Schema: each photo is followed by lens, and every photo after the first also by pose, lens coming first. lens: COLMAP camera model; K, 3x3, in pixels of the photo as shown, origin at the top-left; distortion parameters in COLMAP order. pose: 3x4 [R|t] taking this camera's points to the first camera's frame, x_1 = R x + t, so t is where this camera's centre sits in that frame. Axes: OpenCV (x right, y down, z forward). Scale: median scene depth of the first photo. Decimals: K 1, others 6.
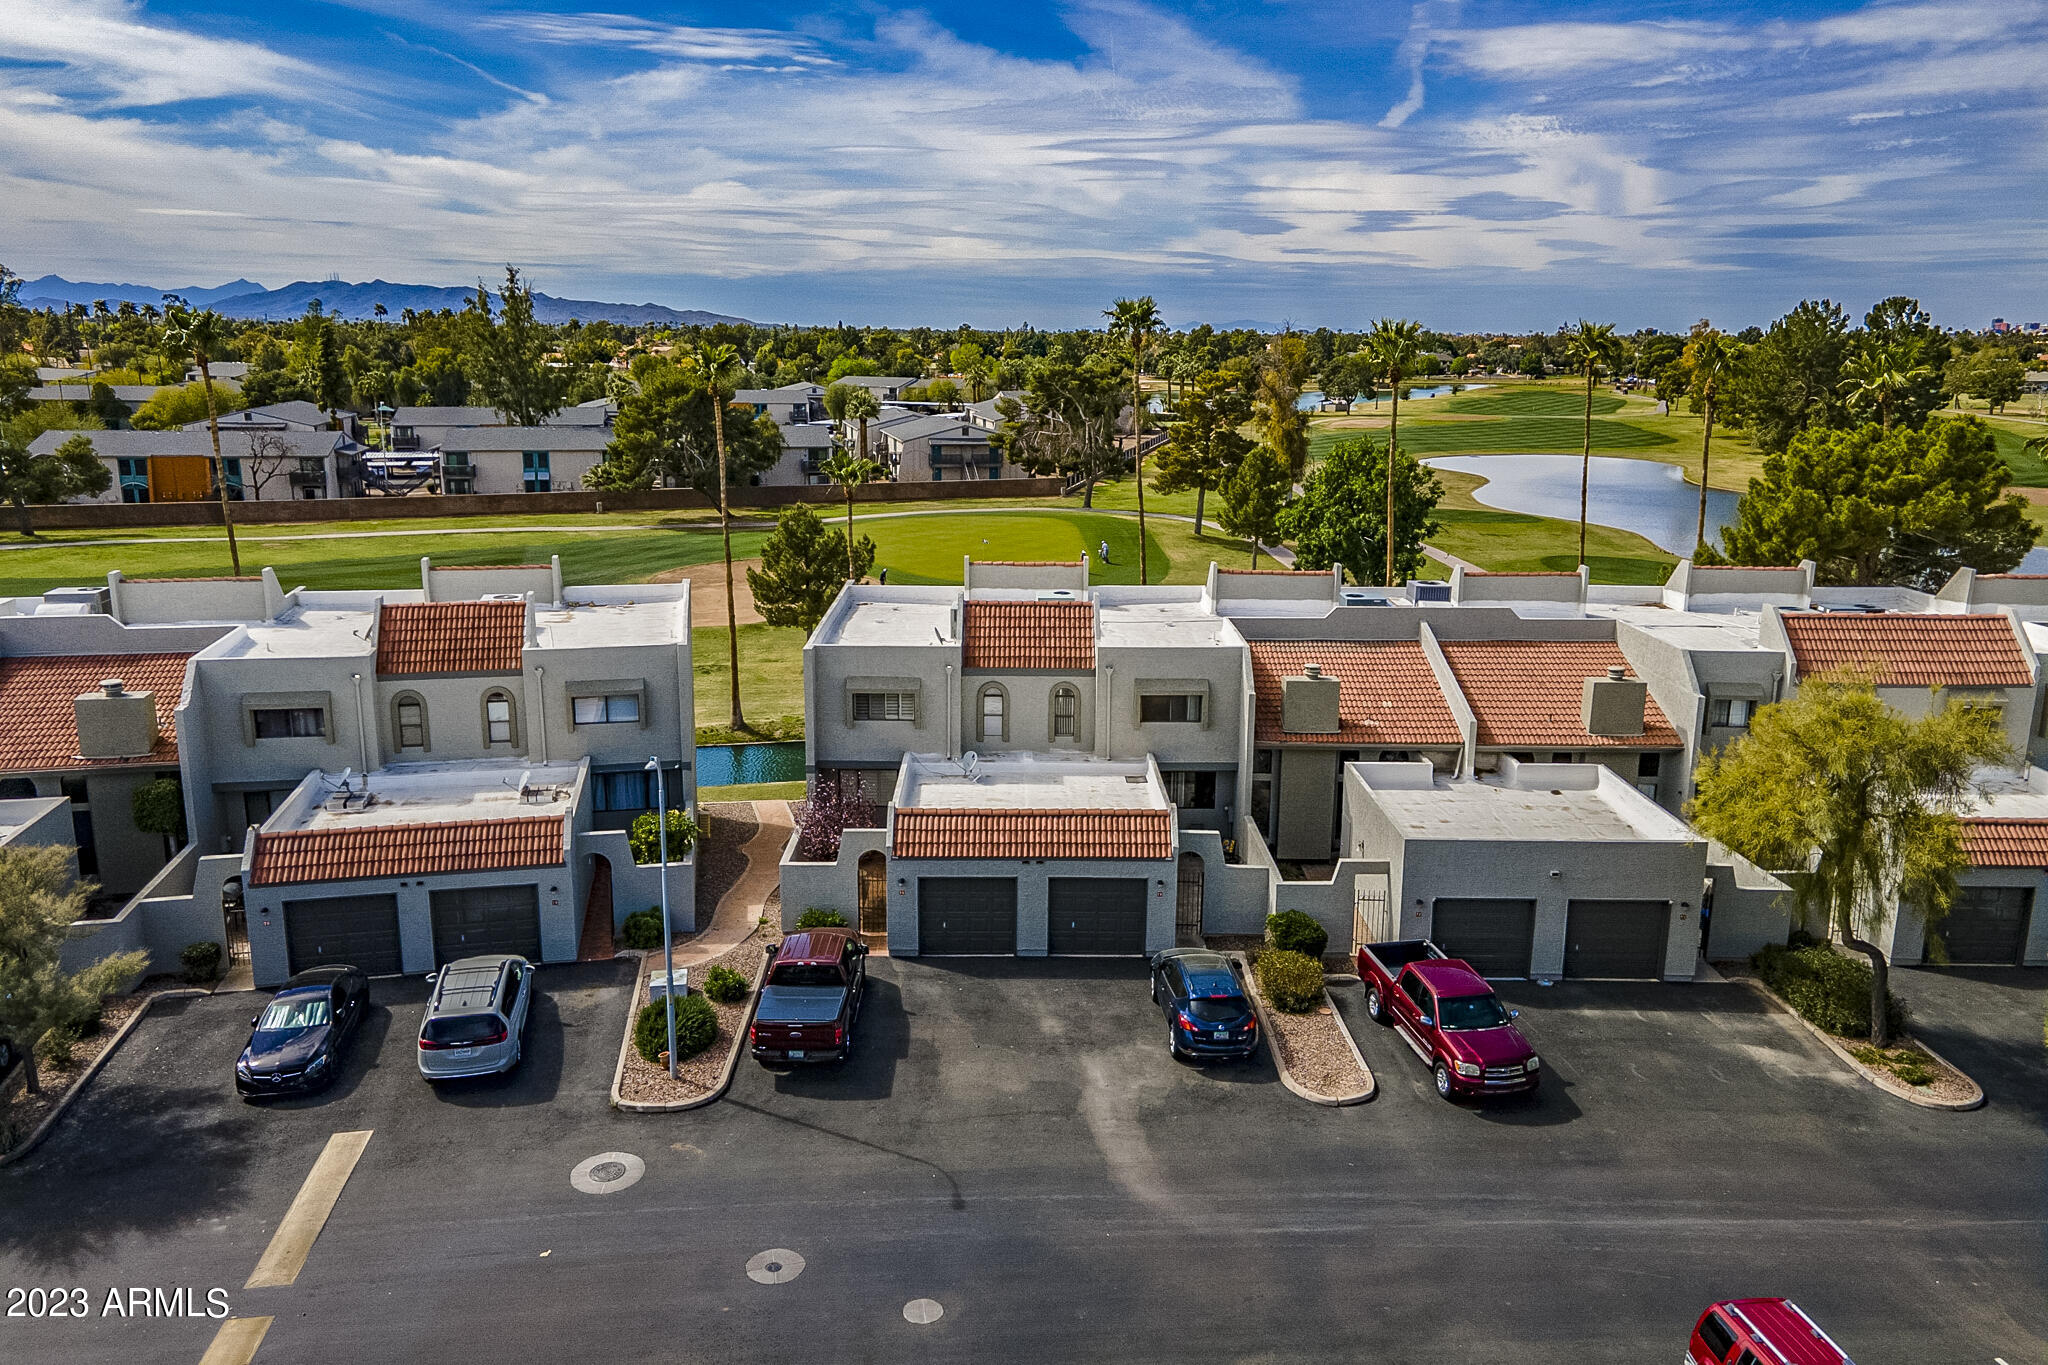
lens RADIAL K [[1525.7, 0, 1024.0], [0, 1525.7, 682.5], [0, 0, 1]] dist [0.013524, 0.061687]
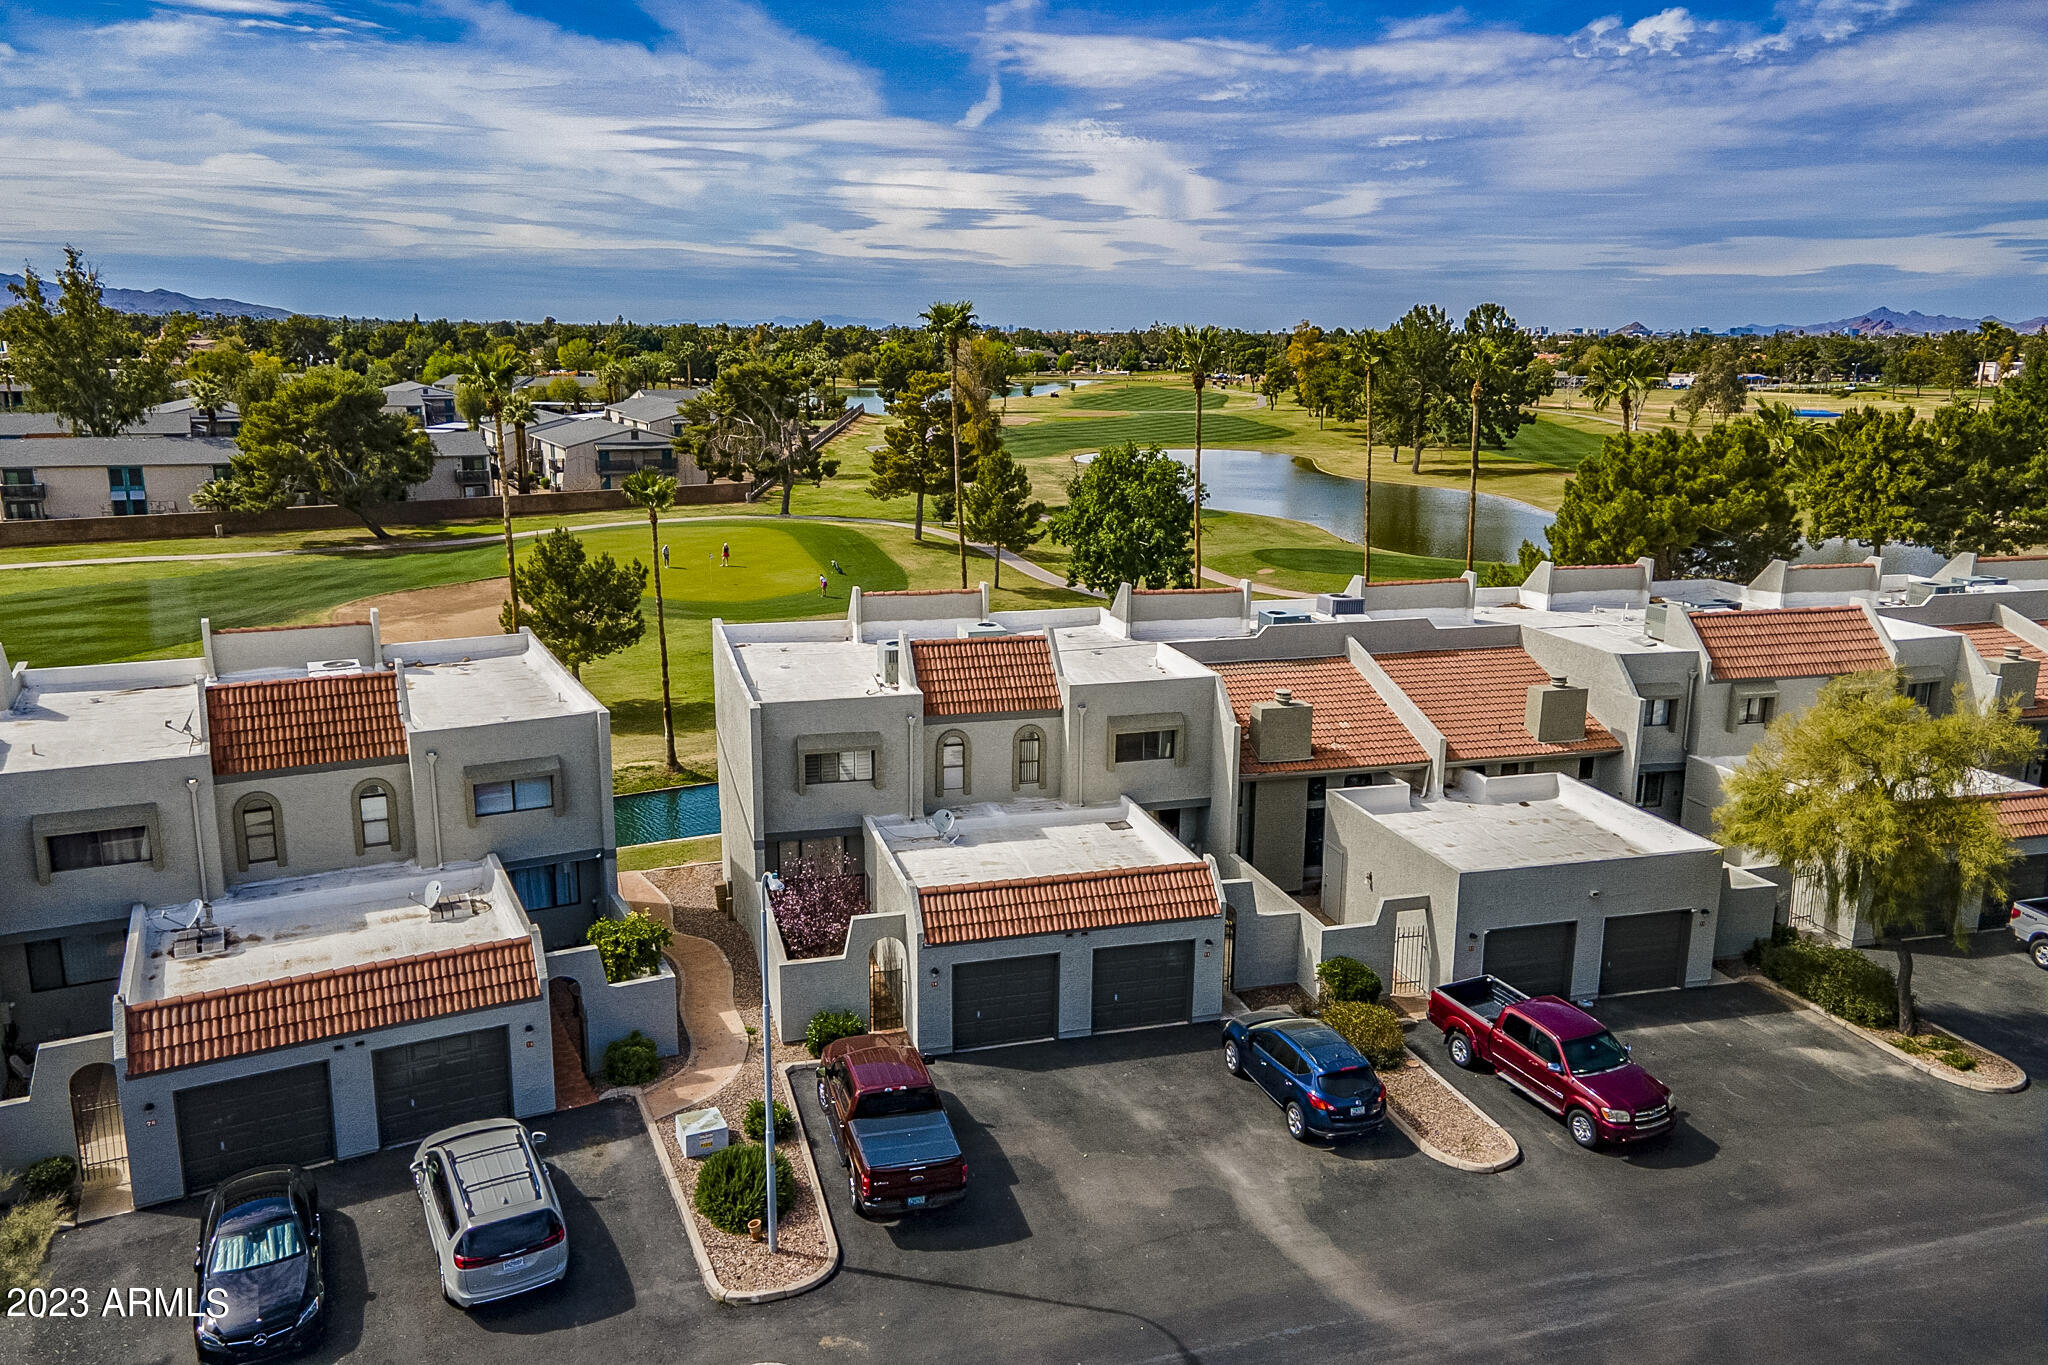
lens RADIAL K [[1525.7, 0, 1024.0], [0, 1525.7, 682.5], [0, 0, 1]] dist [0.013524, 0.061687]
pose [[0.962561, -0.058953, 0.264578, -0.180925], [0.057956, 0.998252, 0.011580, -0.030440], [-0.264798, 0.004188, 0.964295, 0.098995]]
